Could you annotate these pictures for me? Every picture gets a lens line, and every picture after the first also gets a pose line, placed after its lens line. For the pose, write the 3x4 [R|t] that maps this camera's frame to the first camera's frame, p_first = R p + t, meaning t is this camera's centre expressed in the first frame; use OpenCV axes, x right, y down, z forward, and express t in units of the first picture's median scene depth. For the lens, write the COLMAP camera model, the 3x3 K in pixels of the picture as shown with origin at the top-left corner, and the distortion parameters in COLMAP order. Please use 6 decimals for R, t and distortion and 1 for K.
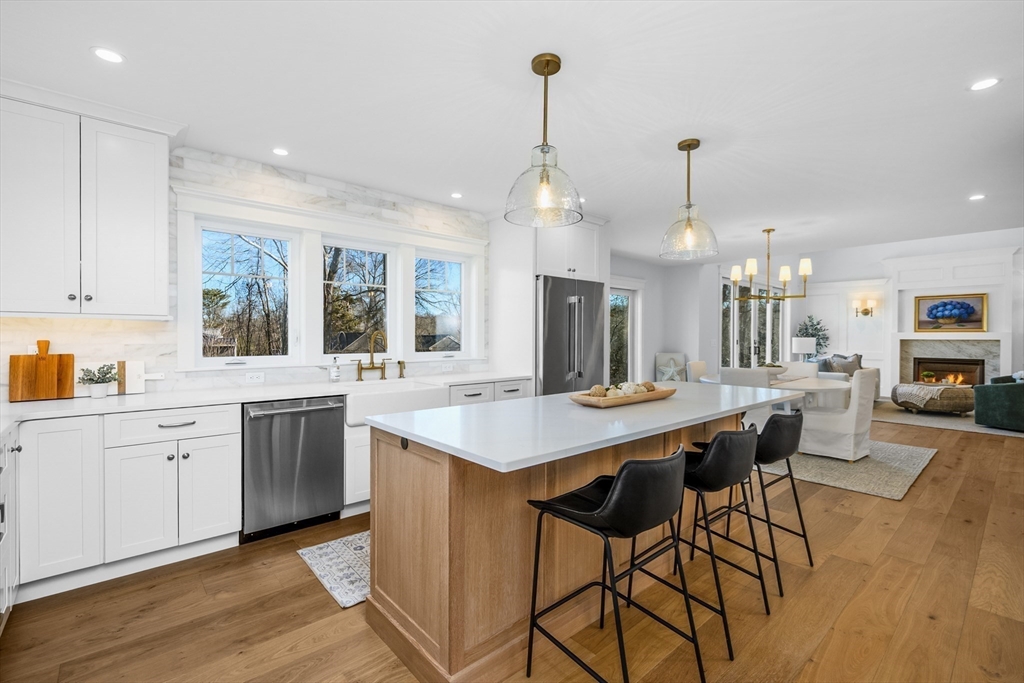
lens RADIAL K [[454.9, 0, 514.7], [0, 454.9, 338.8], [0, 0, 1]] dist [0.000092, -0.000116]
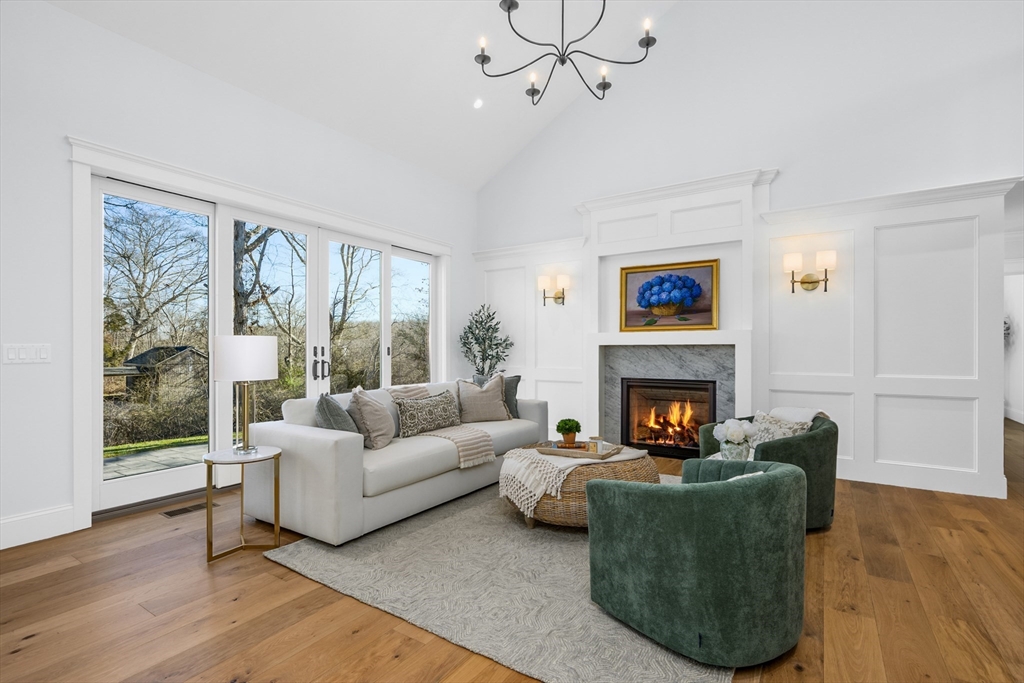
lens RADIAL K [[475.5, 0, 513.9], [0, 475.5, 349.5], [0, 0, 1]] dist [0.000327, -0.000084]
pose [[0.963933, -0.004000, 0.266116, 0.625716], [0.005581, 0.999971, -0.005183, 0.009325], [-0.266088, 0.006481, 0.963927, 0.497198]]
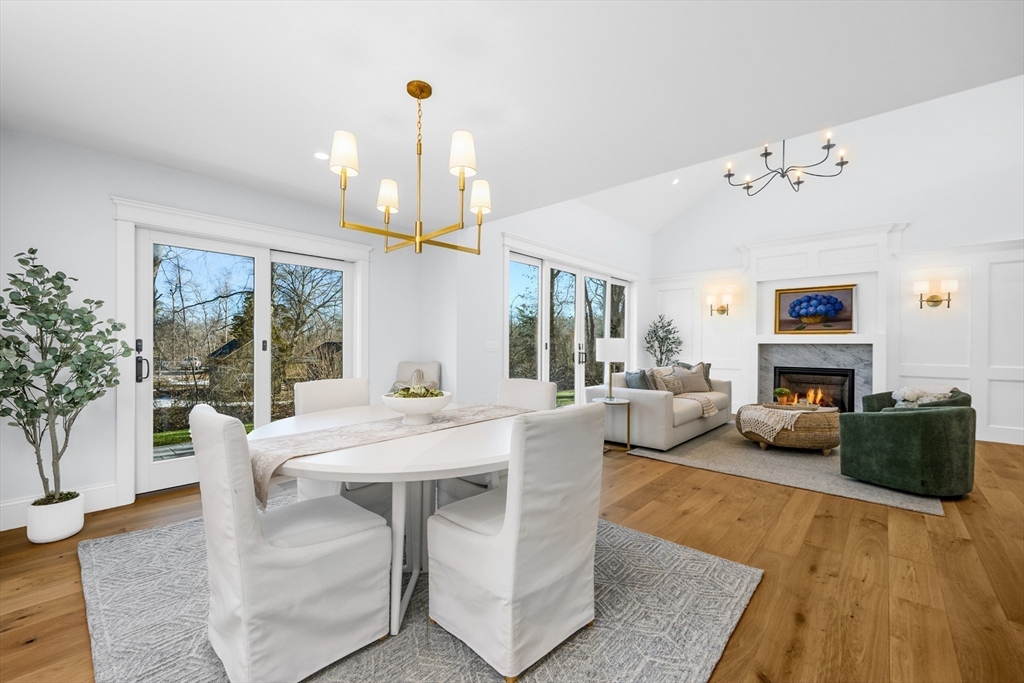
lens RADIAL K [[415.6, 0, 513.7], [0, 415.6, 346.3], [0, 0, 1]] dist [0.000109, 0.000434]
pose [[0.993365, 0.002972, 0.114968, 0.358383], [-0.002663, 0.999992, -0.002844, 0.009602], [-0.114976, 0.002519, 0.993365, 0.347289]]
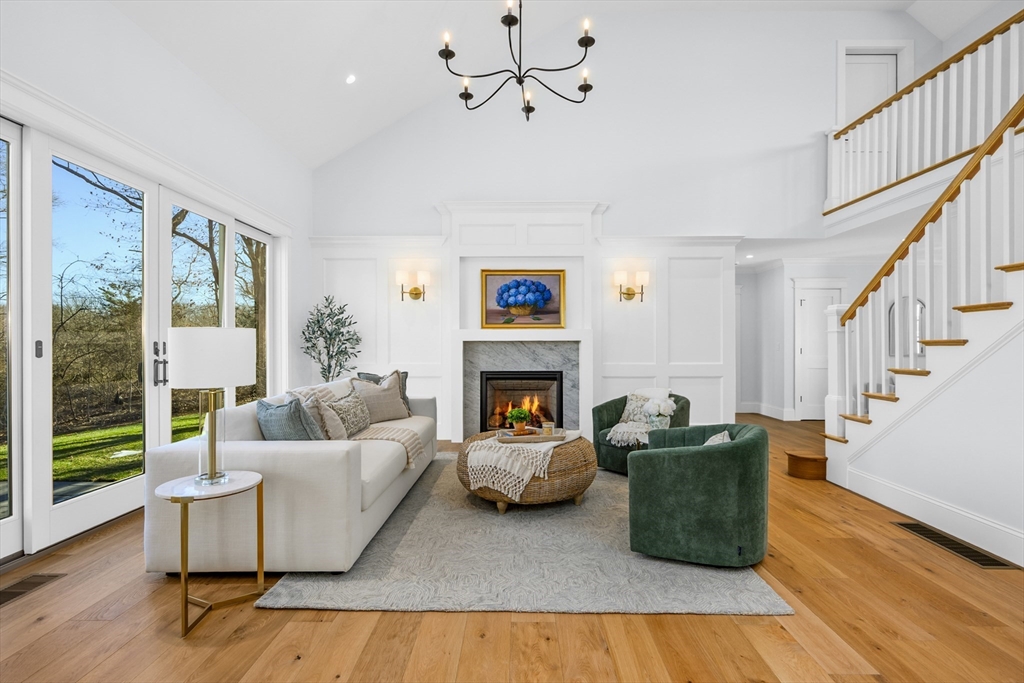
lens RADIAL K [[473.3, 0, 511.9], [0, 473.3, 344.4], [0, 0, 1]] dist [-0.000288, -0.000191]
pose [[0.672008, -0.004330, 0.740531, 0.463995], [0.008629, 0.999961, -0.001984, 0.007641], [-0.740494, 0.007723, 0.672019, 0.575921]]
